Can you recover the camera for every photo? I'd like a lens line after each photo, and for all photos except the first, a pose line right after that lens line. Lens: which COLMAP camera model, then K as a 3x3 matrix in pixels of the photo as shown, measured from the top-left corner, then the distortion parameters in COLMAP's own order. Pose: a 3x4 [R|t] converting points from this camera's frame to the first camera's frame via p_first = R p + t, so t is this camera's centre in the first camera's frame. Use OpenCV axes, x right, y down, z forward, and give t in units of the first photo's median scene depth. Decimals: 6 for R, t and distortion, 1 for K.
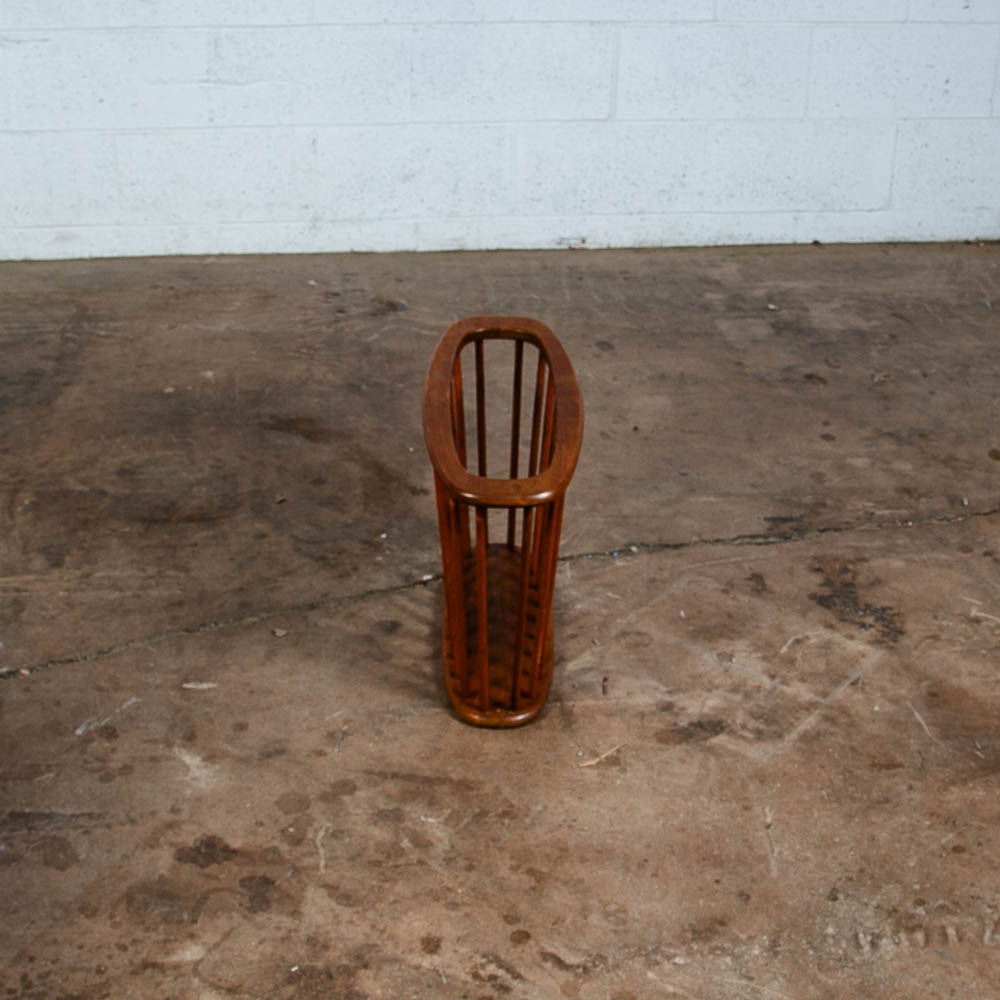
lens RADIAL K [[1882.2, 0, 497.2], [0, 1882.2, 462.5], [0, 0, 1]] dist [-0.140464, 0.163125]
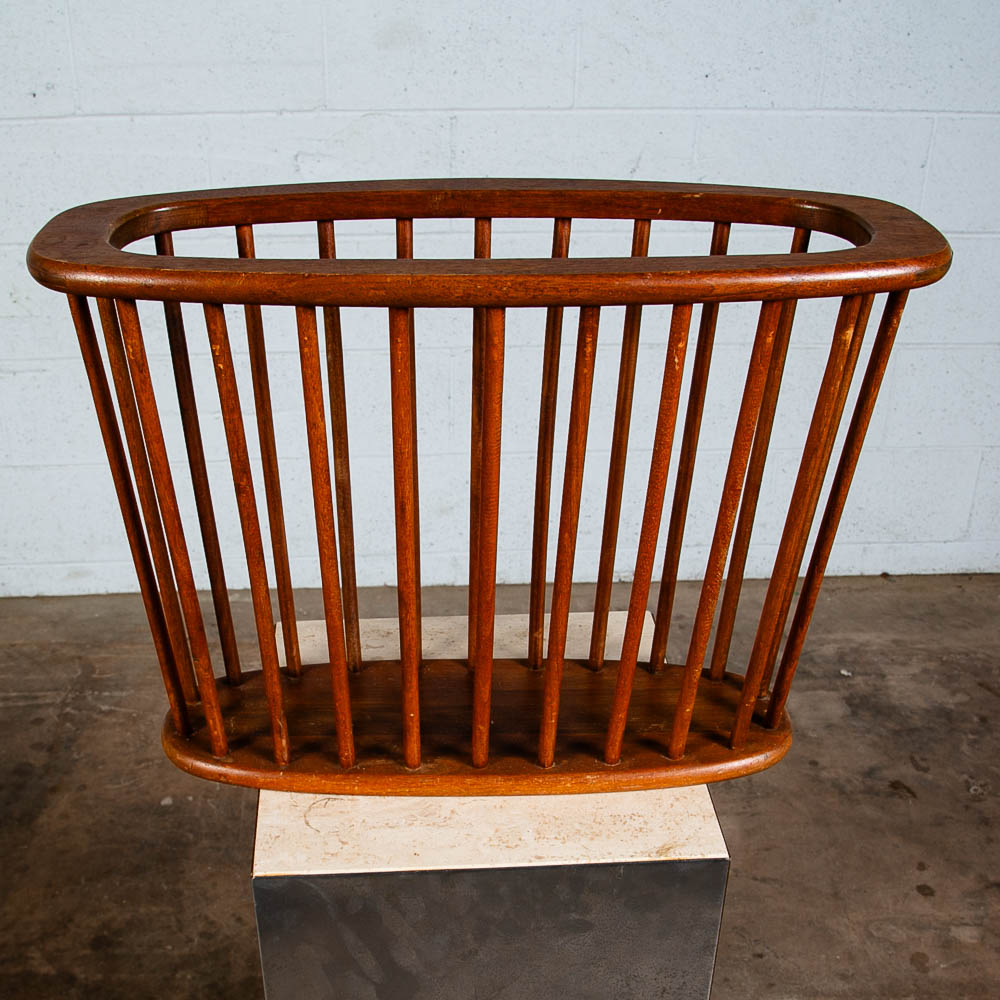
lens RADIAL K [[1425.2, 0, 449.6], [0, 1425.2, 680.6], [0, 0, 1]] dist [-0.128326, 0.072131]
pose [[0.998054, 0.015320, -0.060444, -0.002158], [-0.008670, 0.994028, 0.108784, -0.153615], [0.061750, -0.108048, 0.992226, 0.318400]]
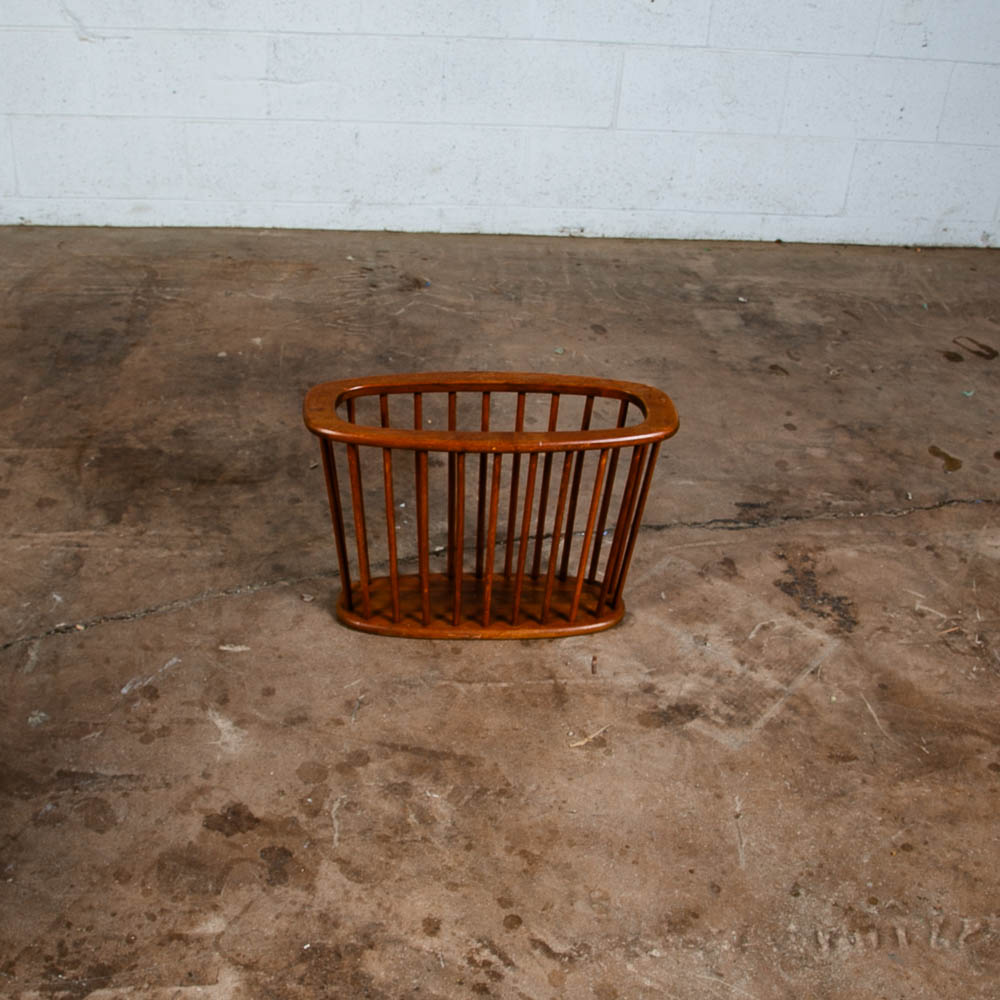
lens RADIAL K [[1409.8, 0, 469.2], [0, 1409.8, 499.1], [0, 0, 1]] dist [-0.130912, 0.101244]
pose [[0.998756, 0.049433, -0.006524, -0.011505], [-0.048433, 0.992900, 0.108645, -0.046653], [0.011848, -0.108194, 0.994059, 0.118736]]
